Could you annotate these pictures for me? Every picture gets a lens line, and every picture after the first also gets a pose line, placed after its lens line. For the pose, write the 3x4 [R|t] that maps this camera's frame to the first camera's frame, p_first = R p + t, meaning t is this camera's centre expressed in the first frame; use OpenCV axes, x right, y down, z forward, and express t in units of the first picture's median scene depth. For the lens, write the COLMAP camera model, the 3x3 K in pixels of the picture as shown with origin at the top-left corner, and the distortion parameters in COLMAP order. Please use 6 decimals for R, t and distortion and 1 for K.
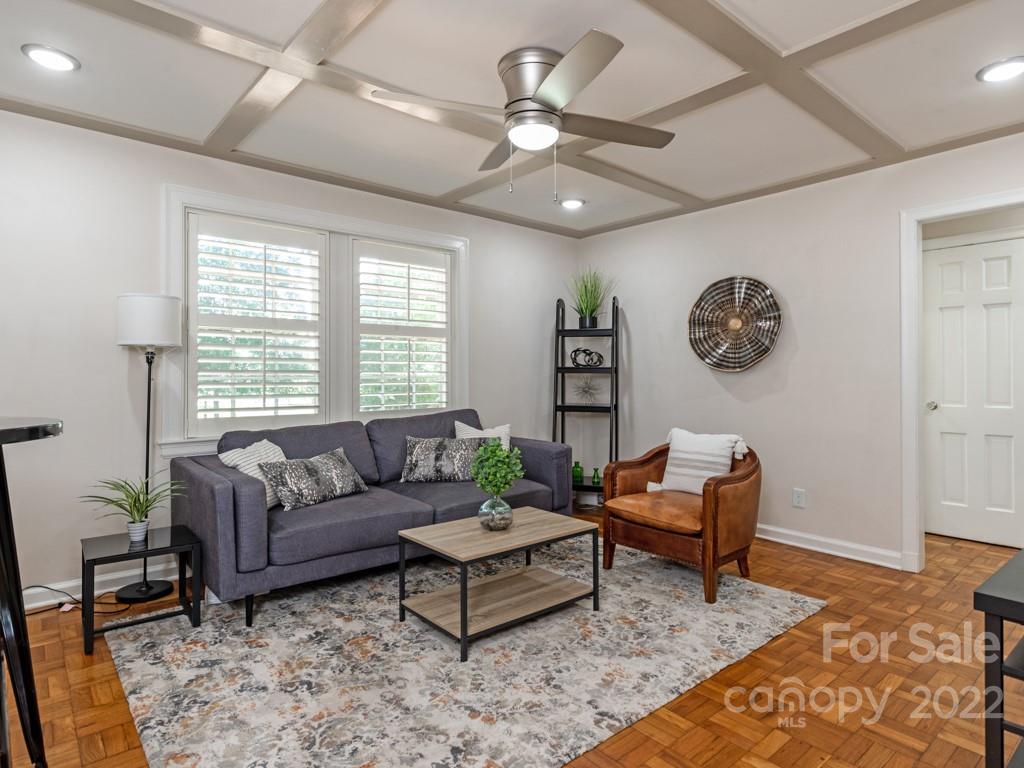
lens RADIAL K [[569.1, 0, 513.1], [0, 569.1, 371.3], [0, 0, 1]] dist [0.005533, 0.000359]
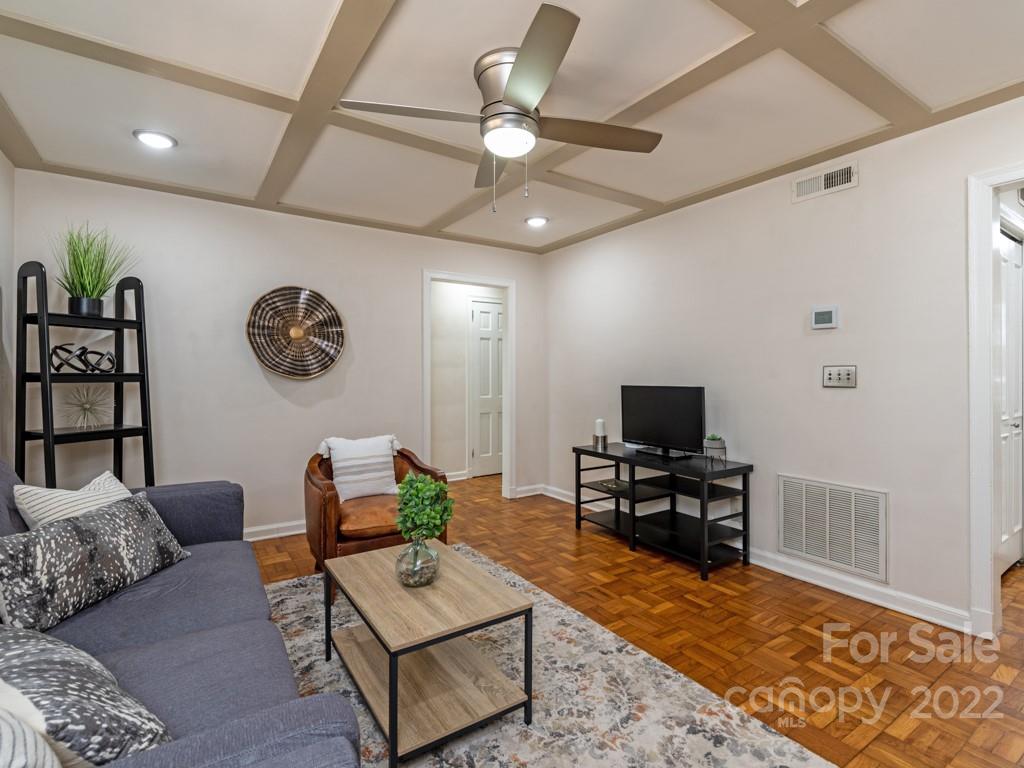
lens RADIAL K [[496.9, 0, 508.0], [0, 496.9, 372.1], [0, 0, 1]] dist [0.000750, -0.000091]
pose [[0.134481, 0.003277, 0.990911, -0.519890], [-0.001263, 0.999994, -0.003136, -0.010650], [-0.990915, -0.000830, 0.134485, 0.579319]]
